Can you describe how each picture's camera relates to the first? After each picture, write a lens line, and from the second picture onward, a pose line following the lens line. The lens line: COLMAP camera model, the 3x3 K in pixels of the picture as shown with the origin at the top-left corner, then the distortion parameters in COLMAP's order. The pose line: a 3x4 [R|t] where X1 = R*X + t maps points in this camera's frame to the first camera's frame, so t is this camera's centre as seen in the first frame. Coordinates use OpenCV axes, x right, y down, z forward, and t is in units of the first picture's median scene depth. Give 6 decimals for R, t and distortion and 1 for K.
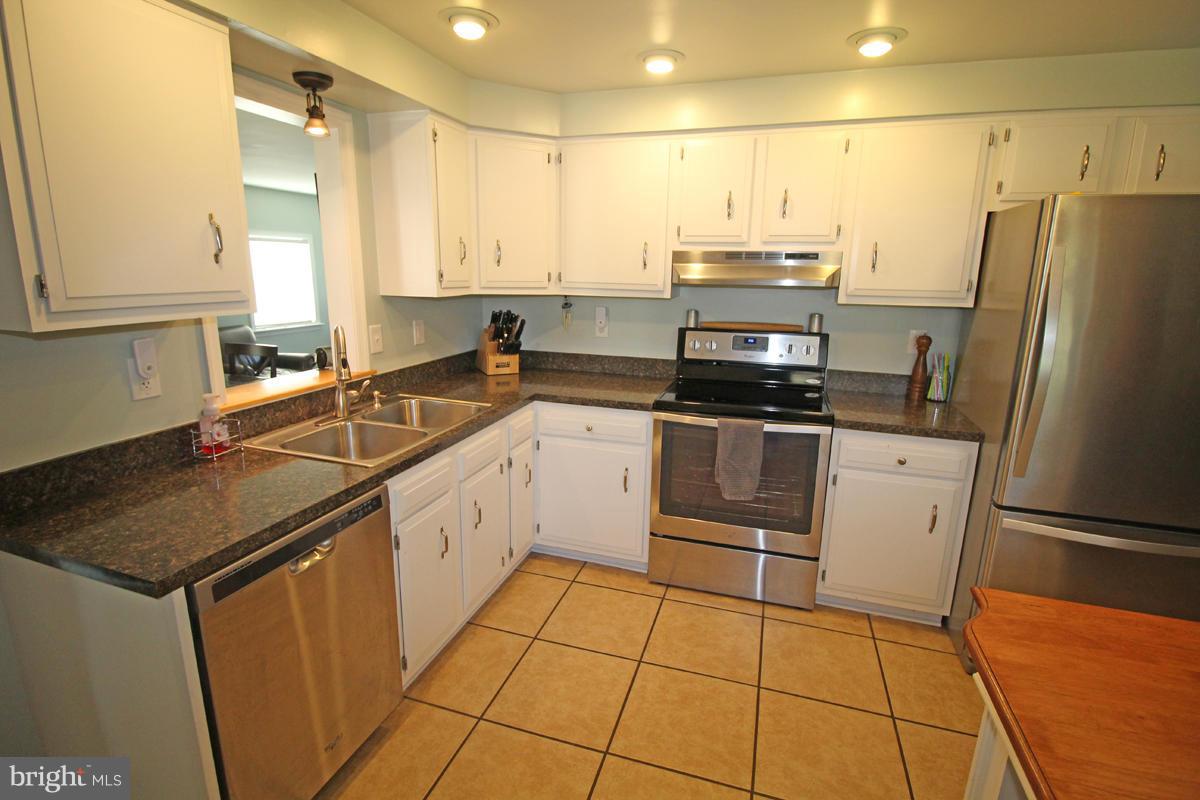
lens RADIAL K [[555.4, 0, 603.0], [0, 555.4, 393.7], [0, 0, 1]] dist [-0.002464, -0.011245]
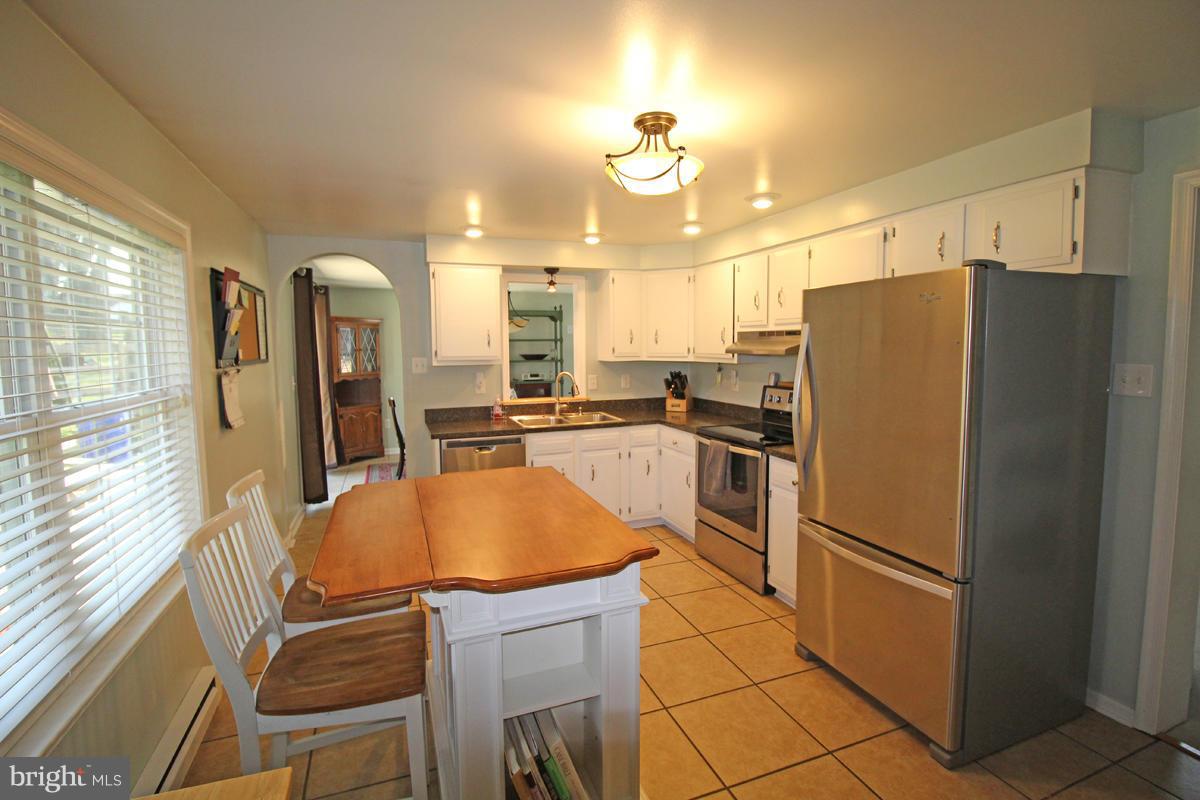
lens RADIAL K [[555.4, 0, 595.5], [0, 555.4, 395.2], [0, 0, 1]] dist [-0.002464, -0.011245]
pose [[0.624435, 0.050825, -0.779422, 1.141659], [-0.153400, 0.986427, -0.058573, 0.059165], [0.765866, 0.156138, 0.623756, -0.204303]]
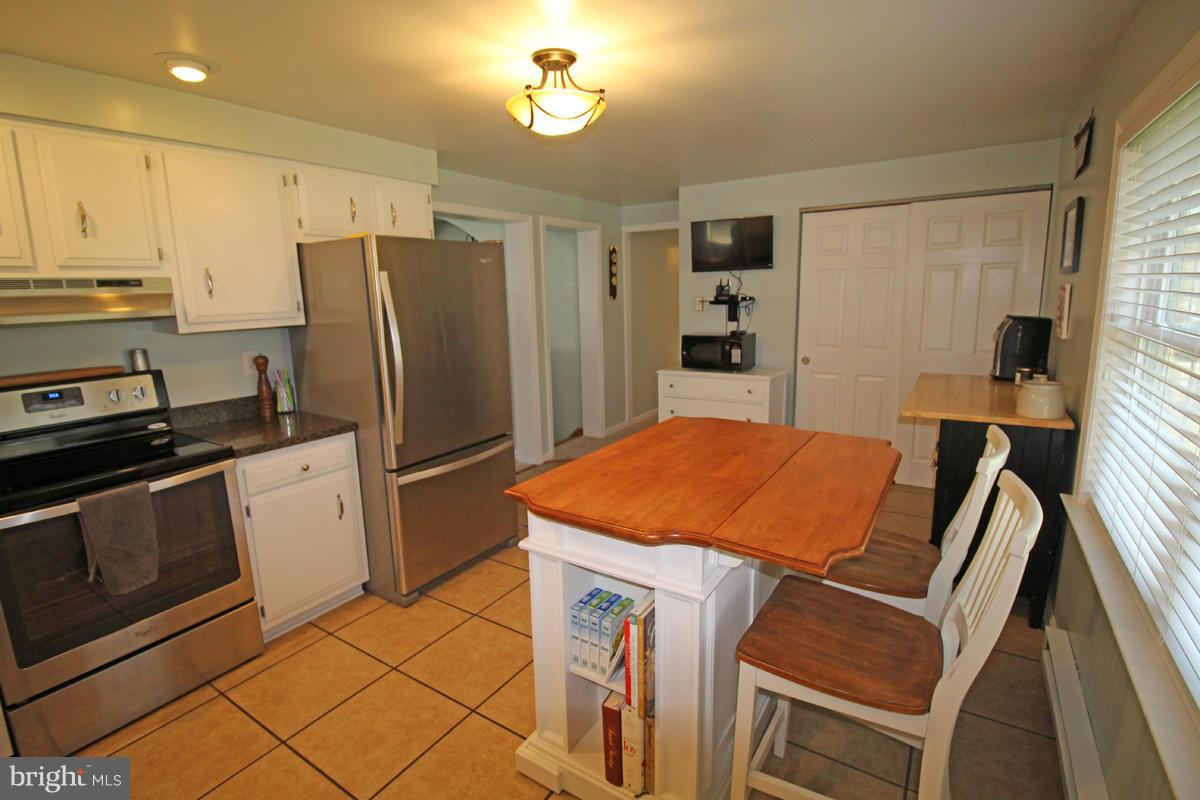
lens RADIAL K [[555.4, 0, 603.3], [0, 555.4, 391.7], [0, 0, 1]] dist [-0.002464, -0.011245]
pose [[0.260732, -0.196638, 0.945173, -0.271862], [0.239457, 0.961615, 0.134002, -0.024528], [-0.935243, 0.191390, 0.297810, 0.090703]]
